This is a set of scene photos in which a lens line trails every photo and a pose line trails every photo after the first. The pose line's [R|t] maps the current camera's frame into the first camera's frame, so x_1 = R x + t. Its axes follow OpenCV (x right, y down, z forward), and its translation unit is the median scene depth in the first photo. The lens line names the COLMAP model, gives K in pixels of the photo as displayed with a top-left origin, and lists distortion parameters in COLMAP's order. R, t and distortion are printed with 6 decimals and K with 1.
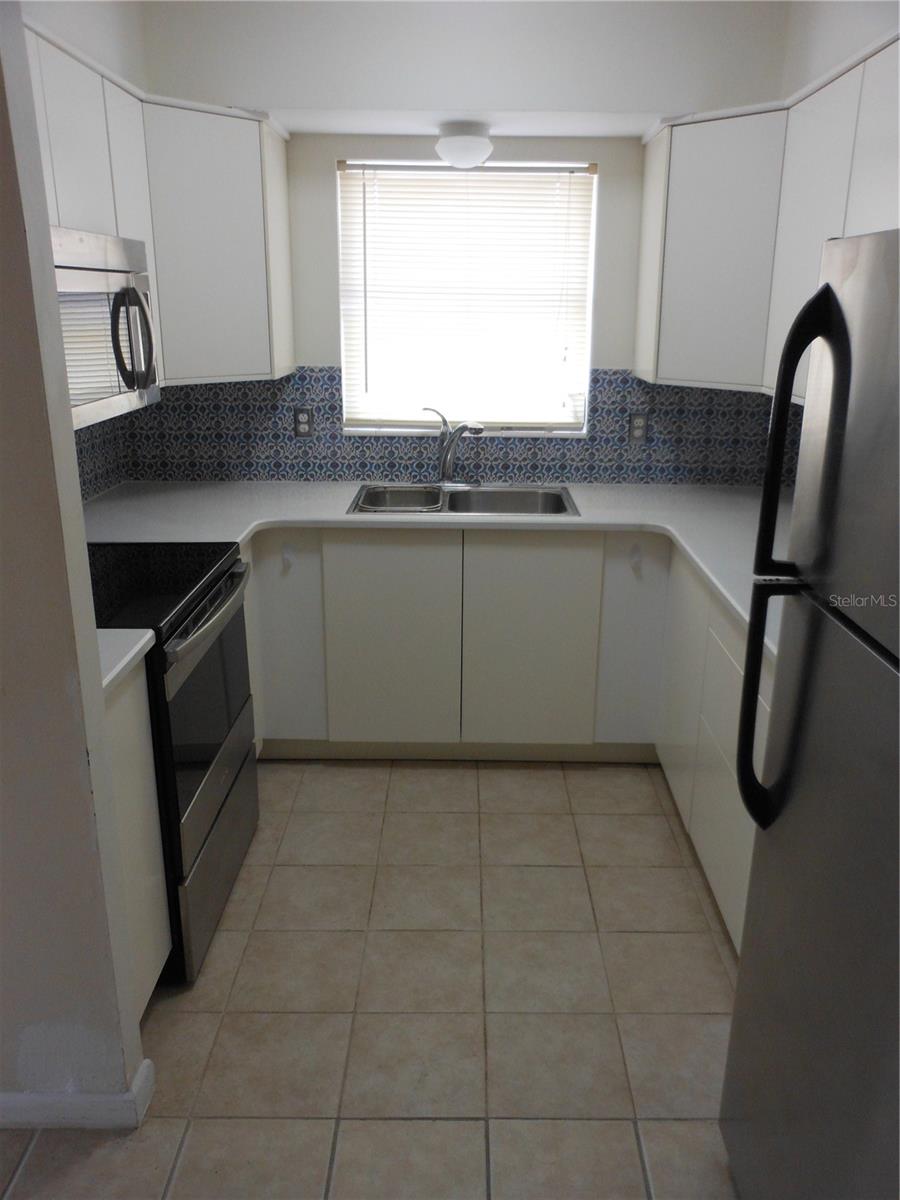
lens RADIAL K [[952.7, 0, 450.0], [0, 952.7, 600.0], [0, 0, 1]] dist [-0.018662, -0.005975]
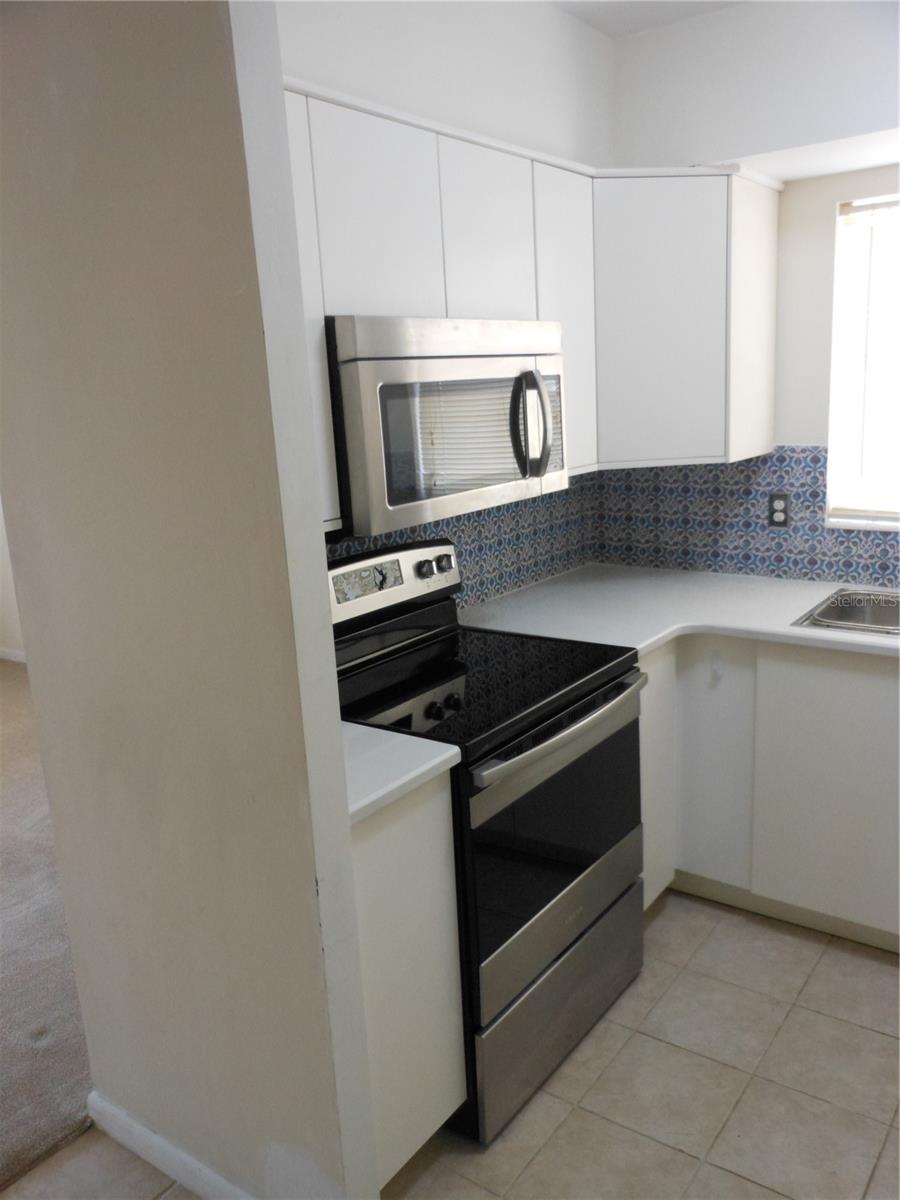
lens RADIAL K [[948.2, 0, 451.9], [0, 948.2, 587.0], [0, 0, 1]] dist [-0.057826, 0.001258]
pose [[0.805782, 0.081790, -0.586537, 0.112461], [-0.126643, 0.991304, -0.035748, -0.050950], [0.578512, 0.103086, 0.809133, 0.152840]]
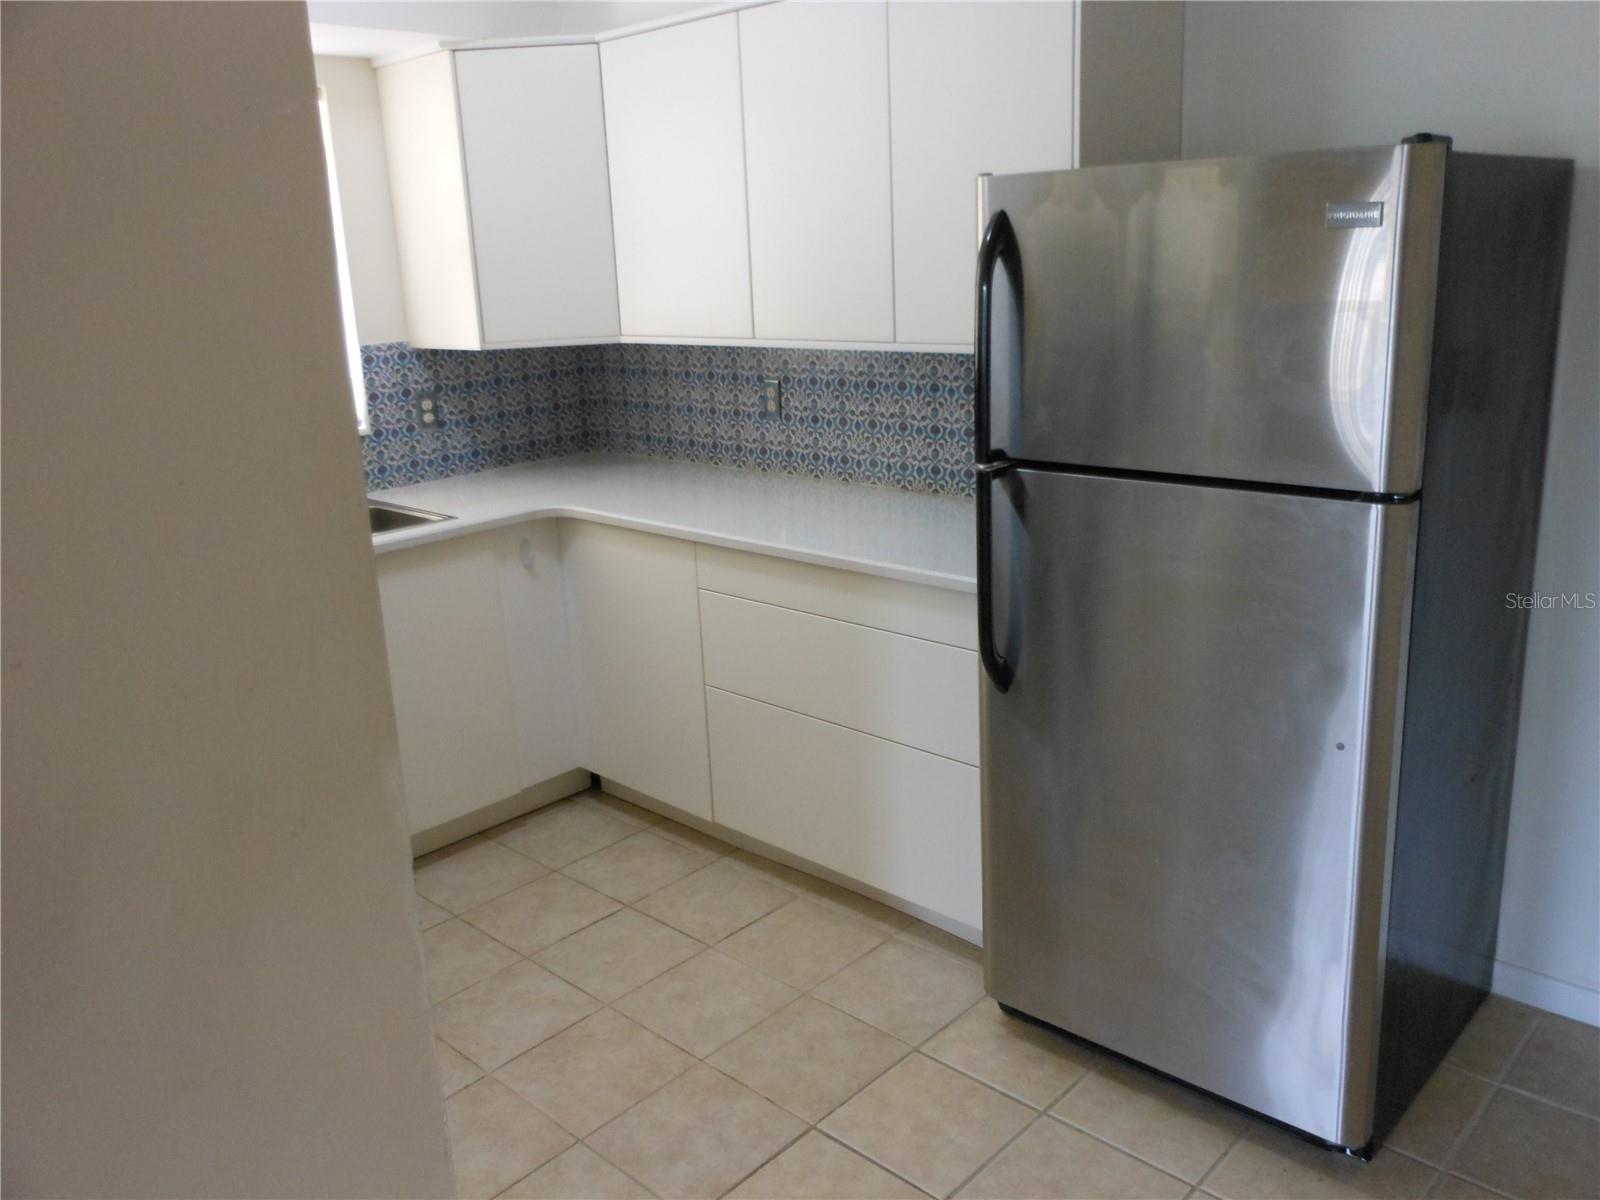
lens RADIAL K [[1304.4, 0, 765.4], [0, 1304.4, 595.3], [0, 0, 1]] dist [-0.045260, 0.001232]
pose [[0.688397, -0.230364, 0.687780, -0.406169], [0.269865, 0.961497, 0.051936, -0.010525], [-0.673262, 0.149855, 0.724059, 0.031078]]
